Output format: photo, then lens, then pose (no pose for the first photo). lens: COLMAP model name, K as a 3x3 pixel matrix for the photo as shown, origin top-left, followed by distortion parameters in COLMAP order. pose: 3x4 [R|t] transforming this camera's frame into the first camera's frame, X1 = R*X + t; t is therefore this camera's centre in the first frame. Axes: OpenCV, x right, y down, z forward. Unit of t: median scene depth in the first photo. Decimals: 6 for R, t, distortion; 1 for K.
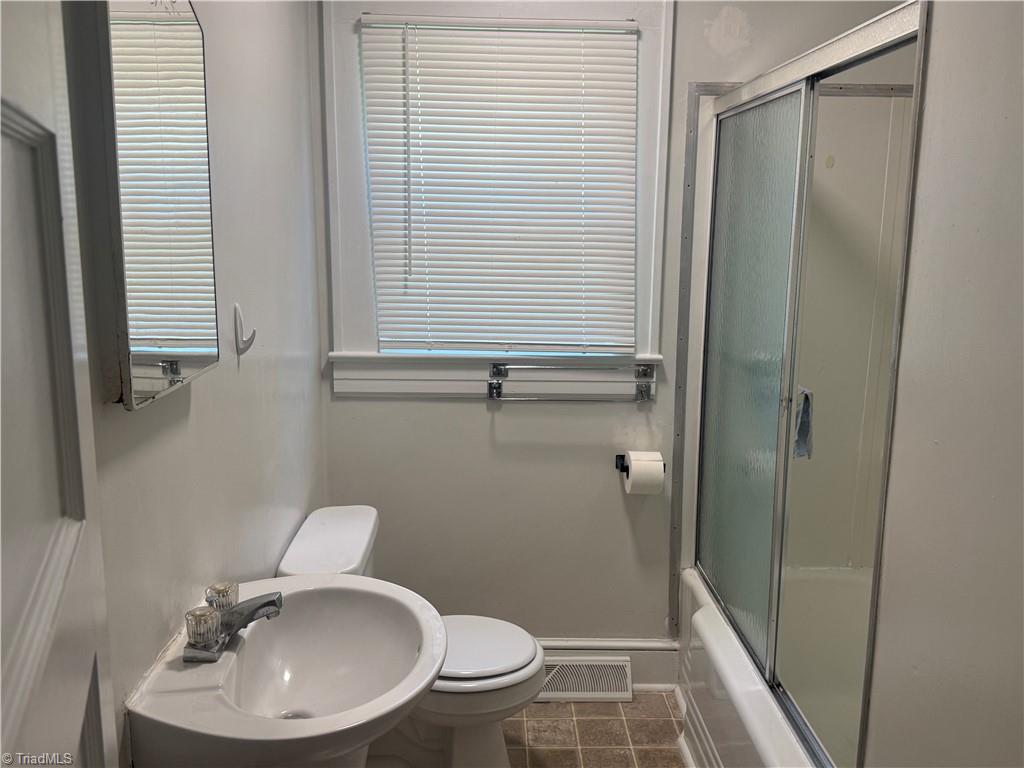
lens RADIAL K [[907.7, 0, 507.8], [0, 907.7, 384.0], [0, 0, 1]] dist [0.106327, -0.007039]
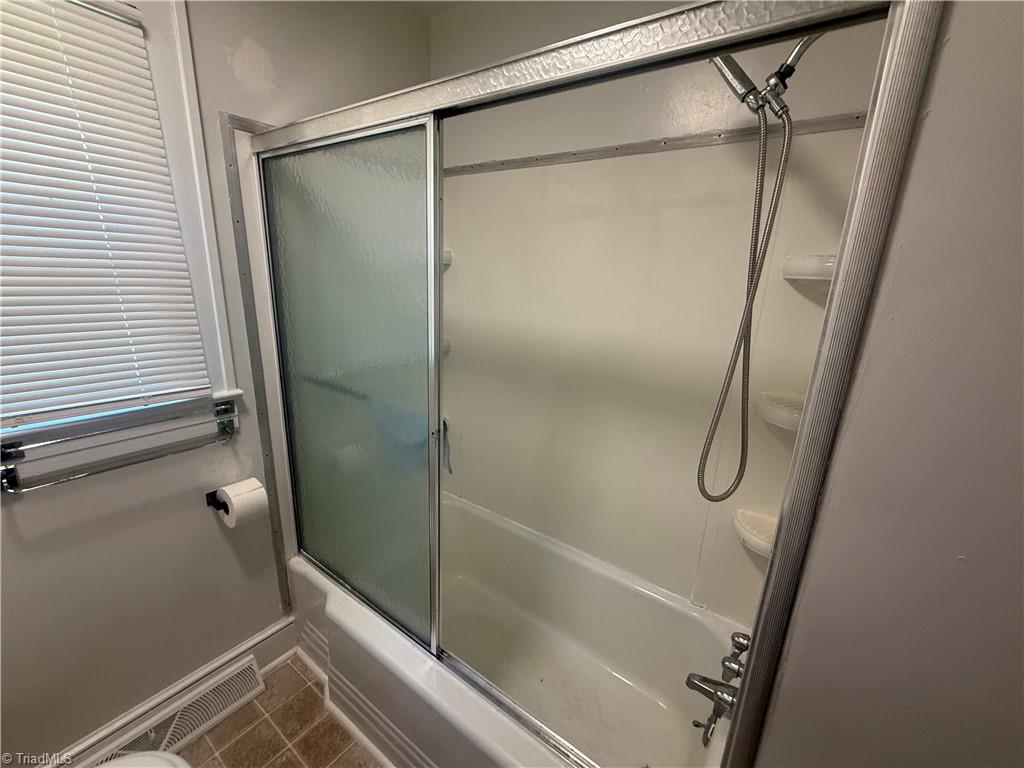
lens RADIAL K [[427.7, 0, 512.0], [0, 427.7, 383.2], [0, 0, 1]] dist [-0.000849, -0.000349]
pose [[0.609089, -0.190329, 0.769925, -0.015078], [0.109829, 0.981666, 0.155786, -0.081625], [-0.785460, -0.010327, 0.618826, 0.468103]]
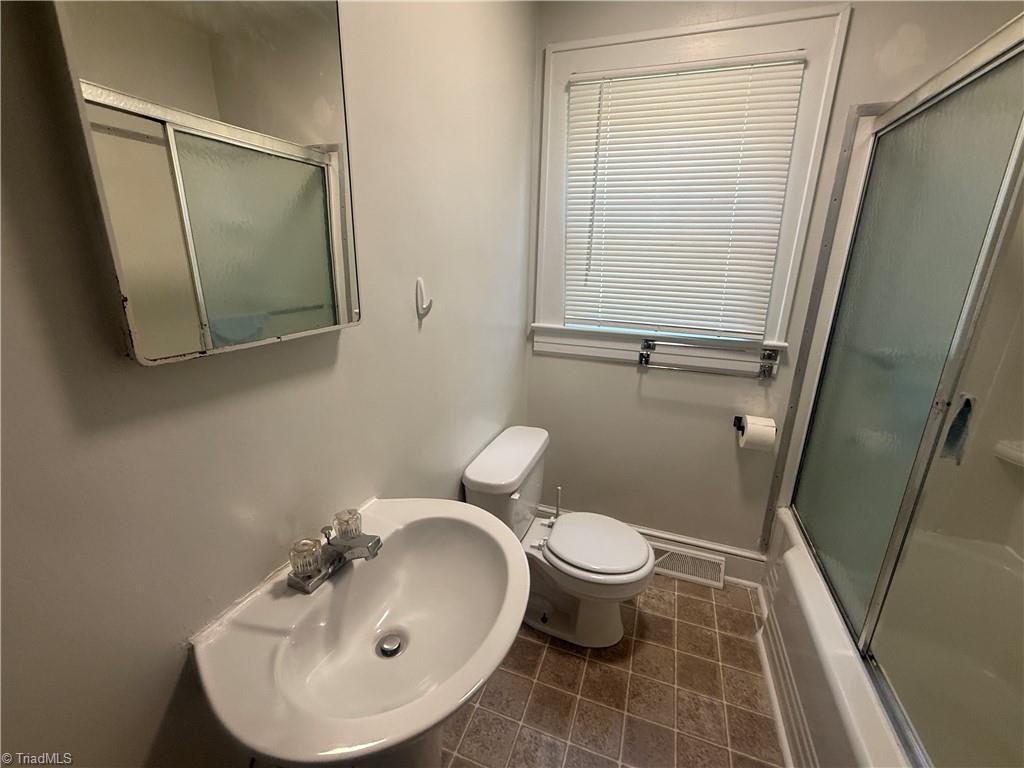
lens RADIAL K [[427.7, 0, 512.0], [0, 427.7, 383.2], [0, 0, 1]] dist [-0.000849, -0.000349]
pose [[0.930441, 0.113670, -0.348365, 0.030205], [-0.079484, 0.990642, 0.110952, -0.012799], [0.357717, -0.075544, 0.930769, 0.327267]]
